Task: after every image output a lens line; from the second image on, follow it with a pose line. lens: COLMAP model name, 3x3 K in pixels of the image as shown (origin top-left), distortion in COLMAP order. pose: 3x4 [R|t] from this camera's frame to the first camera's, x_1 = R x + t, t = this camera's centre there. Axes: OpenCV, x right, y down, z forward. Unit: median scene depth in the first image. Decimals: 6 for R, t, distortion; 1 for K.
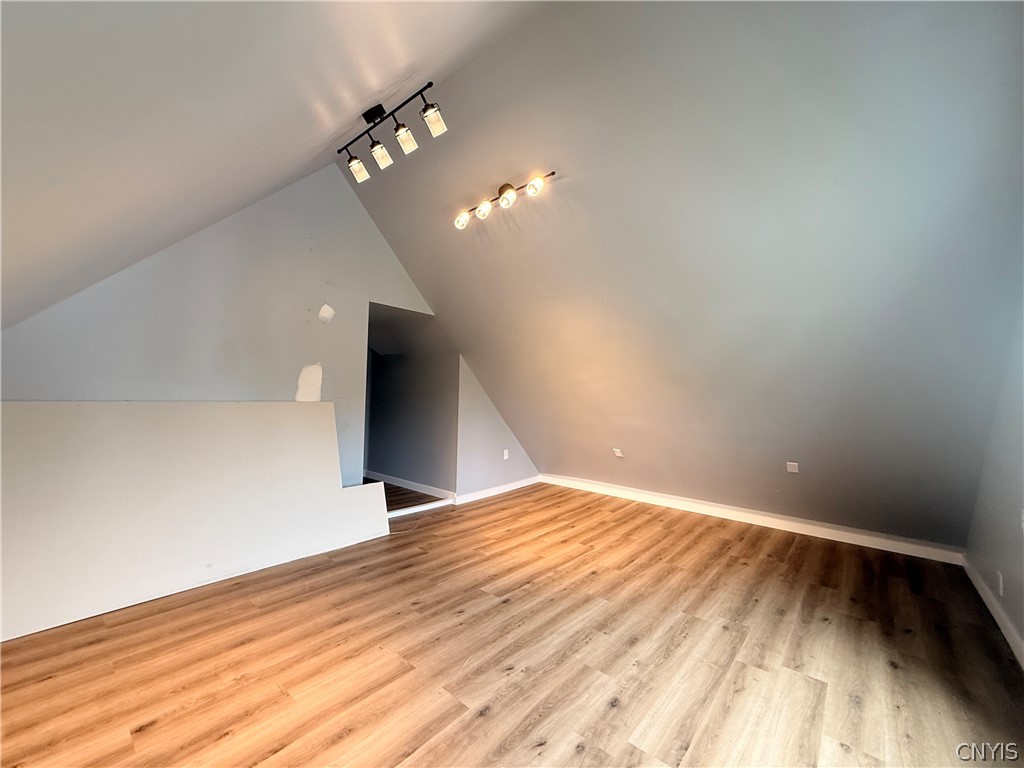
lens RADIAL K [[408.3, 0, 509.3], [0, 408.3, 380.0], [0, 0, 1]] dist [-0.001656, 0.000727]
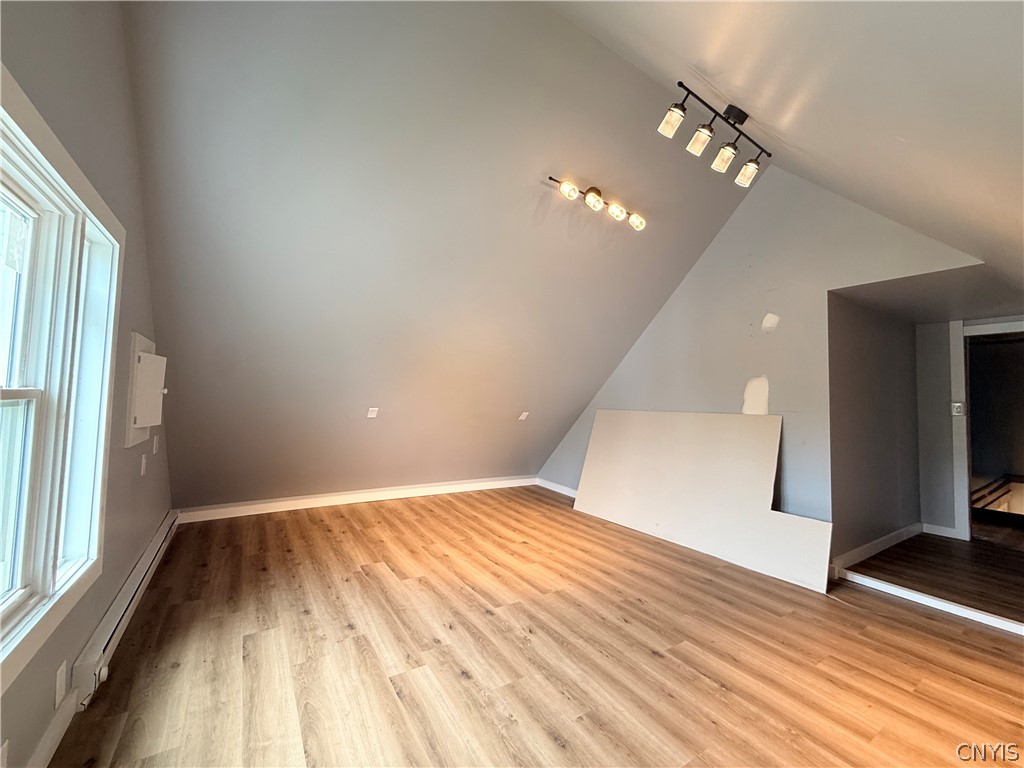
lens RADIAL K [[408.3, 0, 509.0], [0, 408.3, 382.9], [0, 0, 1]] dist [-0.001656, 0.000727]
pose [[-0.275047, -0.079205, -0.958163, 0.965593], [0.003229, 0.996519, -0.083302, 0.084630], [0.961425, -0.026006, -0.273834, 1.043227]]
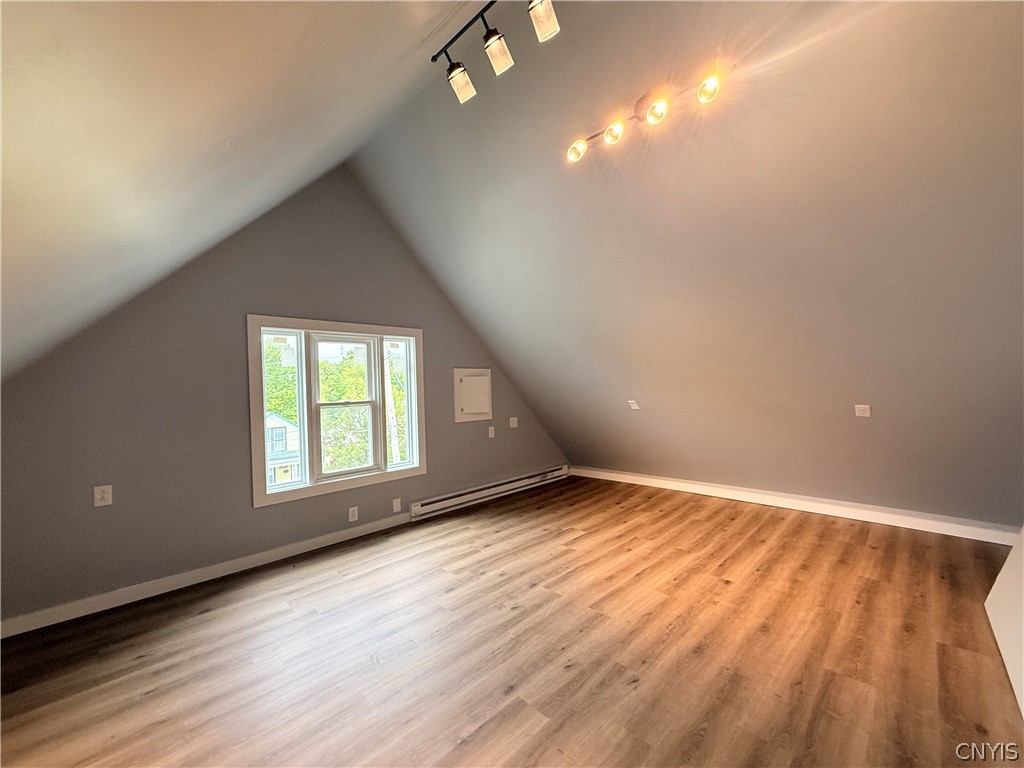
lens RADIAL K [[408.3, 0, 509.3], [0, 408.3, 382.5], [0, 0, 1]] dist [-0.001656, 0.000727]
pose [[-0.996630, 0.004506, 0.081906, -0.074082], [0.000583, 0.998854, -0.047850, 0.053318], [-0.082028, -0.047641, -0.995491, 1.885371]]
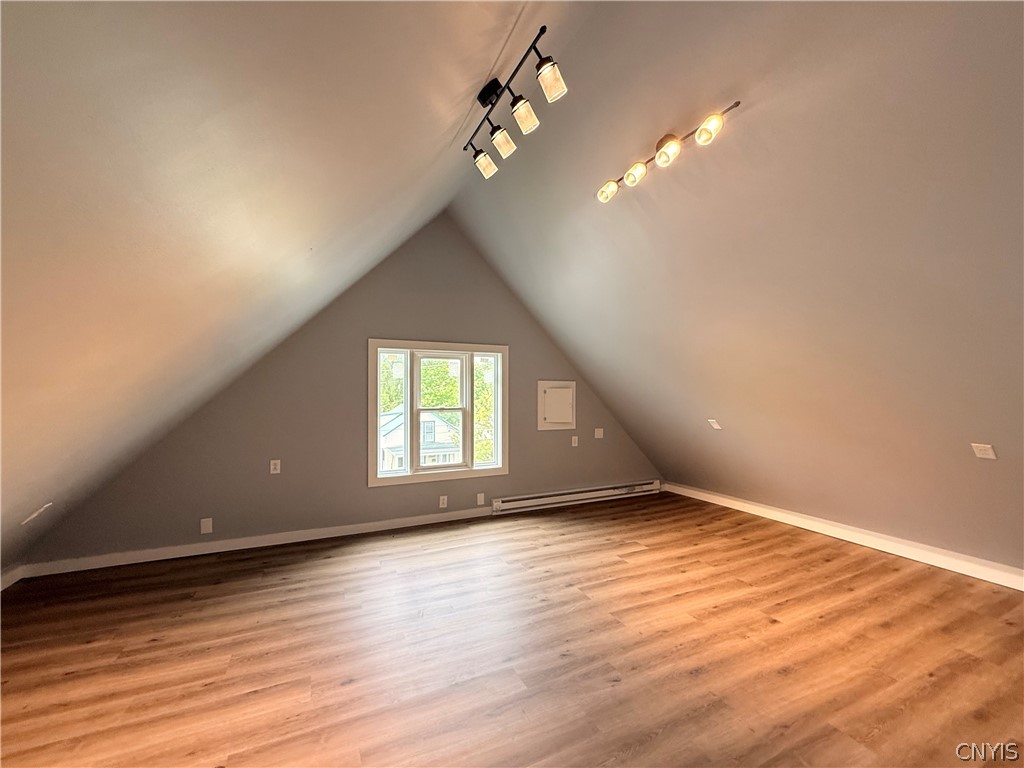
lens RADIAL K [[408.3, 0, 509.3], [0, 408.3, 382.7], [0, 0, 1]] dist [-0.001656, 0.000727]
pose [[-0.912688, -0.021044, 0.408116, -0.377873], [-0.043572, 0.997992, -0.045981, 0.008298], [-0.406328, -0.059749, -0.911772, 1.975749]]
